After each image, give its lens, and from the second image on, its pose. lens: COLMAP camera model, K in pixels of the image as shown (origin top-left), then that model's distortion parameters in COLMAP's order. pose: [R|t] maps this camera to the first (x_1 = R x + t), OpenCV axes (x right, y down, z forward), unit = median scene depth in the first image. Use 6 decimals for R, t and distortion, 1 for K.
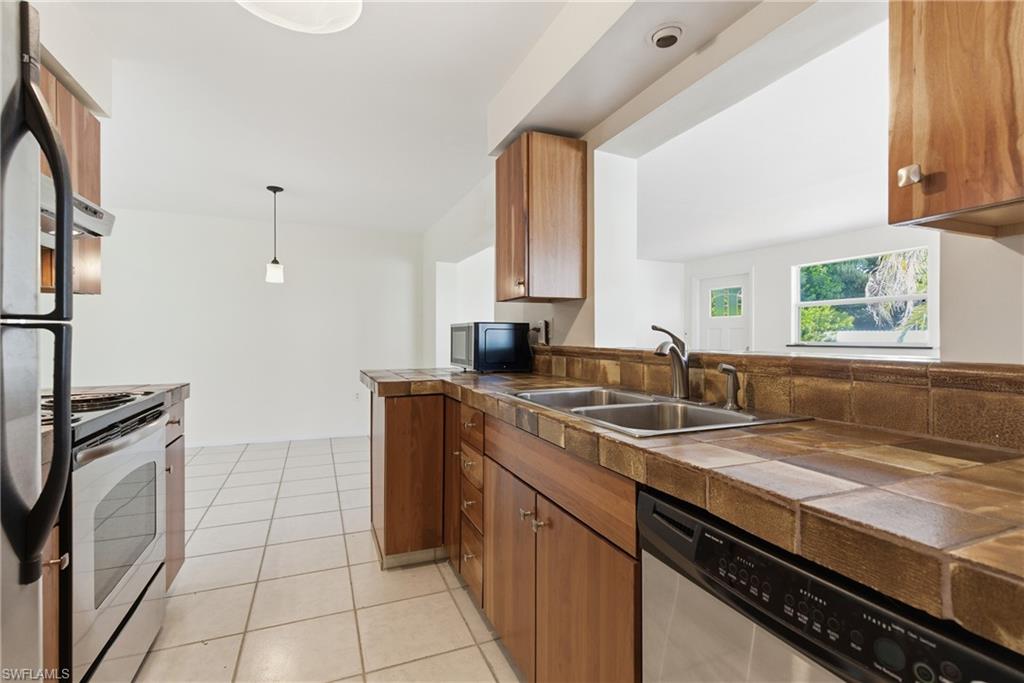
lens RADIAL K [[469.0, 0, 510.7], [0, 469.0, 340.1], [0, 0, 1]] dist [0.002760, -0.000254]
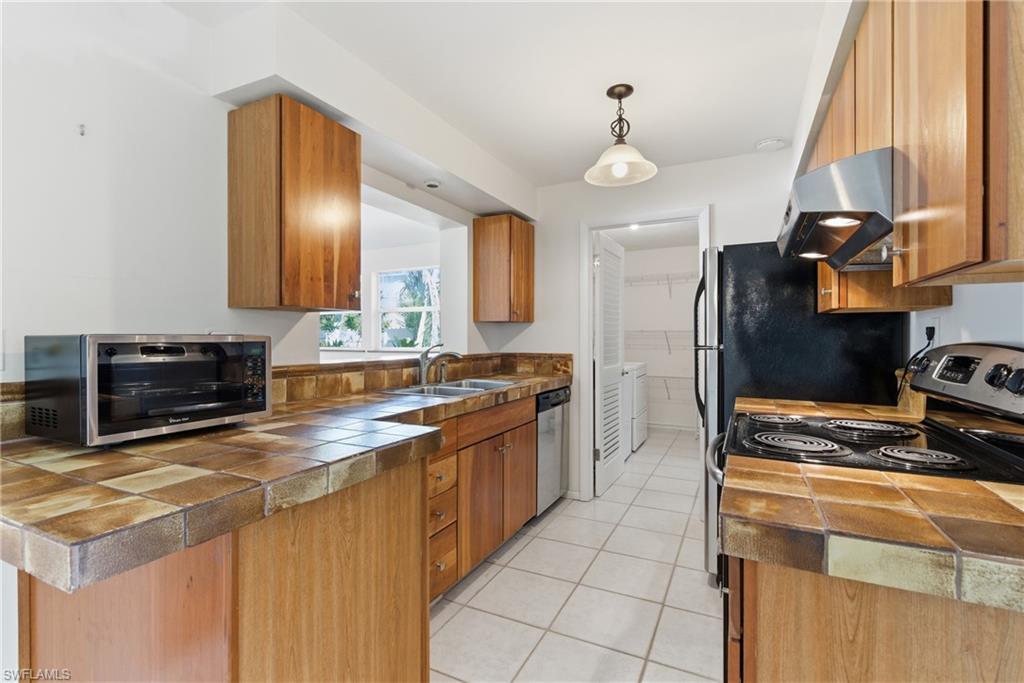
lens RADIAL K [[473.6, 0, 510.2], [0, 473.6, 337.2], [0, 0, 1]] dist [0.000793, -0.000011]
pose [[-0.655169, 0.001900, 0.755480, -1.253030], [0.008509, 0.999952, 0.004864, -0.061552], [-0.755435, 0.009615, -0.655153, 1.991125]]
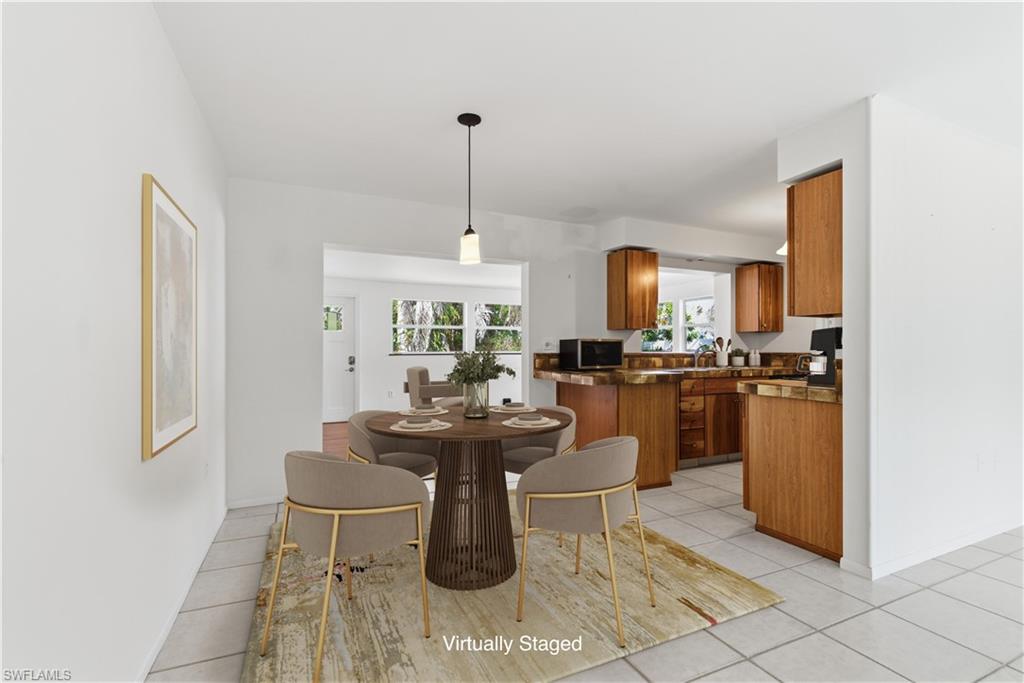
lens RADIAL K [[465.3, 0, 506.2], [0, 465.3, 348.0], [0, 0, 1]] dist [0.000862, -0.000159]
pose [[-0.031410, 0.004307, 0.999497, -2.971186], [0.008576, 0.999955, -0.004039, -0.006033], [-0.999470, 0.008445, -0.031446, 2.520262]]
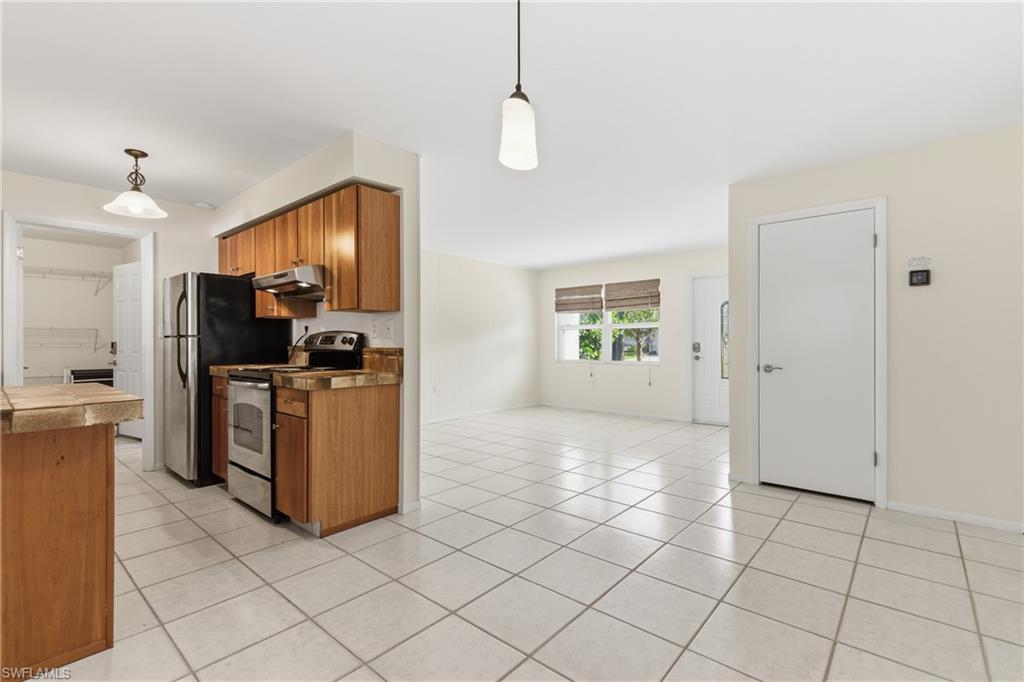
lens RADIAL K [[469.0, 0, 510.7], [0, 469.0, 339.6], [0, 0, 1]] dist [0.002760, -0.000254]
pose [[-0.899655, 0.000851, -0.436600, -0.933786], [-0.001417, 0.999987, 0.004870, -0.010916], [0.436598, 0.005000, -0.899643, 3.346025]]
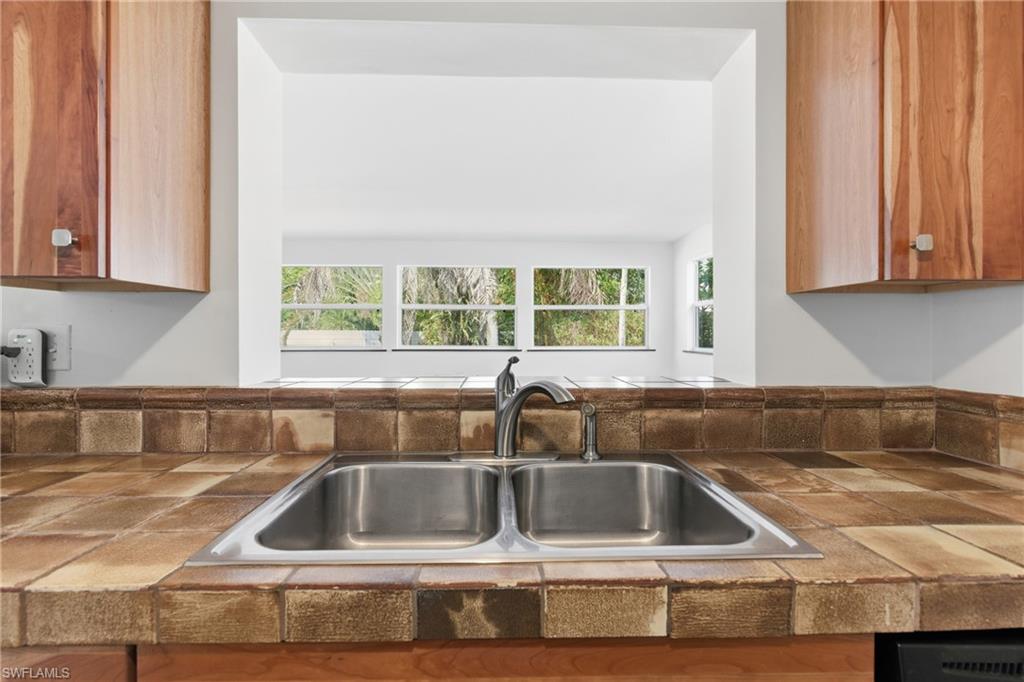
lens RADIAL K [[468.6, 0, 512.9], [0, 468.6, 334.1], [0, 0, 1]] dist [-0.000267, -0.000924]
pose [[0.361695, -0.001010, 0.932296, -0.303489], [0.006140, 0.999980, -0.001298, -0.061678], [-0.932276, 0.006194, 0.361694, 0.755416]]
